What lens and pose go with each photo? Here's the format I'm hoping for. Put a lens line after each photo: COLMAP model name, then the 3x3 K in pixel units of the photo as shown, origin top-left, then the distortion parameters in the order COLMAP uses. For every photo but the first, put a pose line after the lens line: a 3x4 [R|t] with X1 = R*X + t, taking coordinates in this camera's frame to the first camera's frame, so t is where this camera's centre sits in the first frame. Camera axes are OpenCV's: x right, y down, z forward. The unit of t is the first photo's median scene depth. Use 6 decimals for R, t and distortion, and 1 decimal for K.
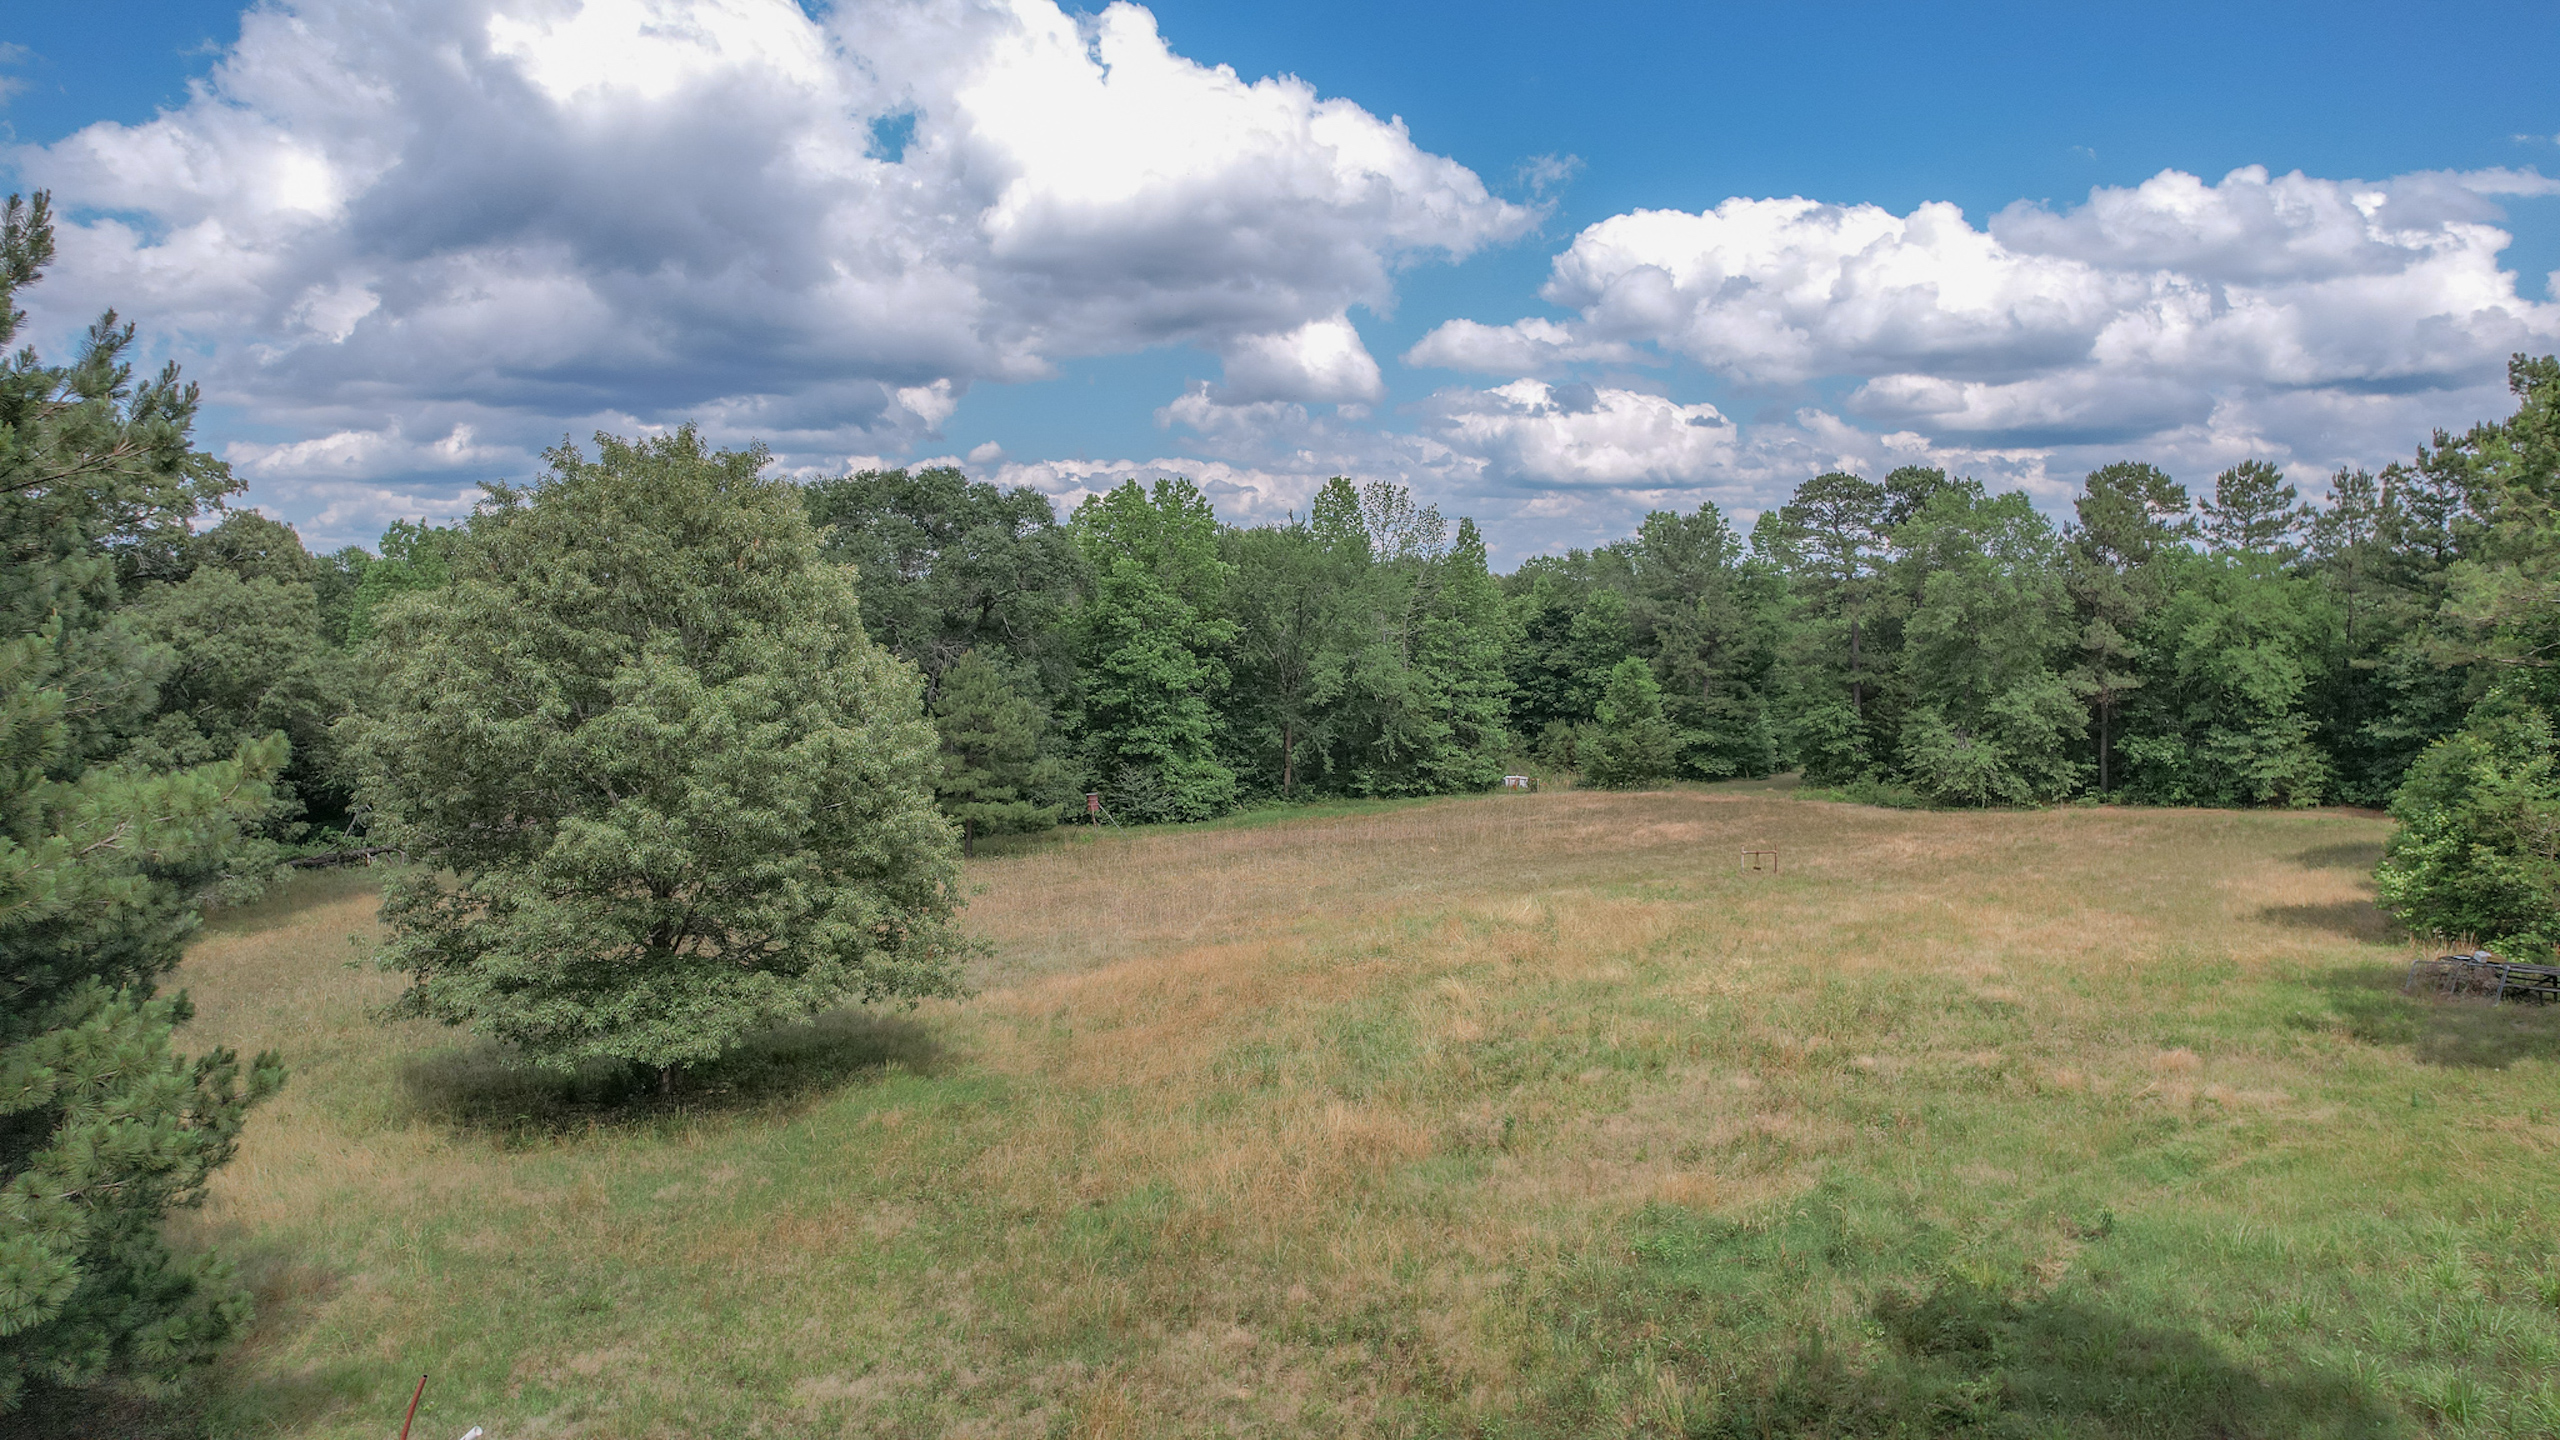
lens RADIAL K [[1652.8, 0, 1287.5], [0, 1652.8, 716.2], [0, 0, 1]] dist [-0.096077, 0.101412]
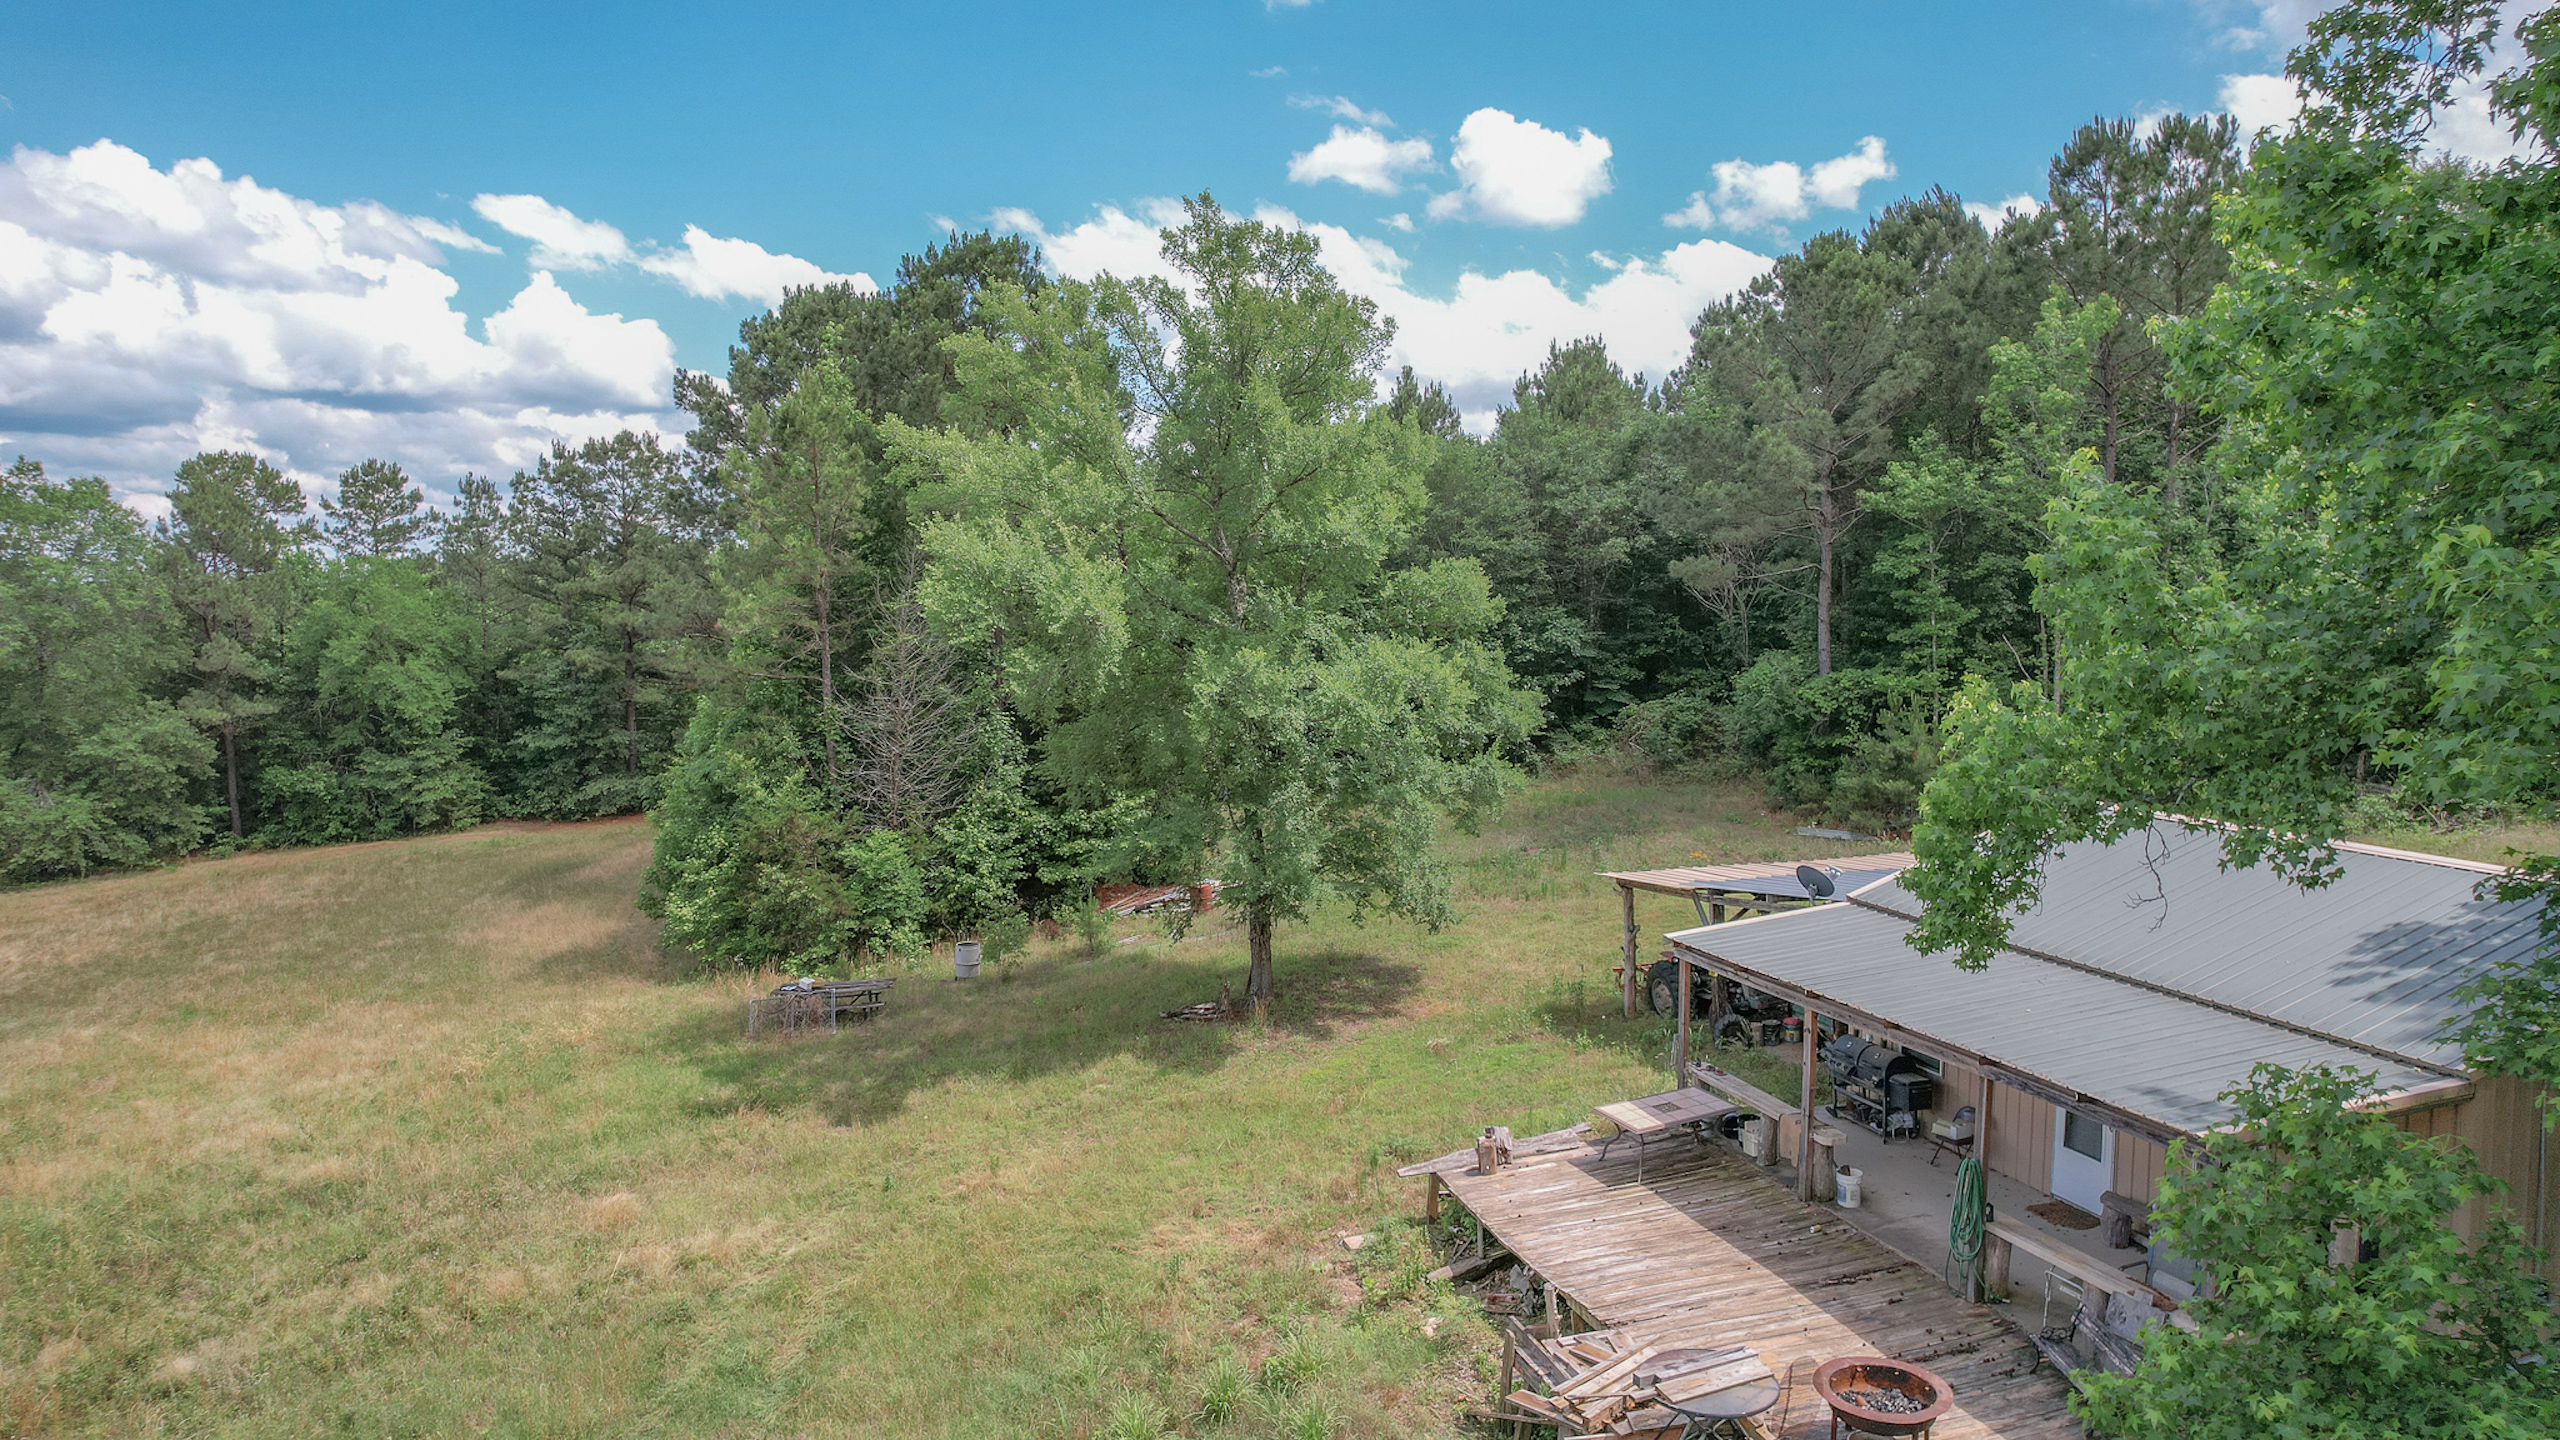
lens RADIAL K [[1652.8, 0, 1287.5], [0, 1652.8, 716.2], [0, 0, 1]] dist [-0.096077, 0.101412]
pose [[0.457443, -0.065082, 0.886854, 0.005438], [0.068347, 0.996941, 0.037908, -0.011722], [-0.886608, 0.043273, 0.460492, 0.121180]]
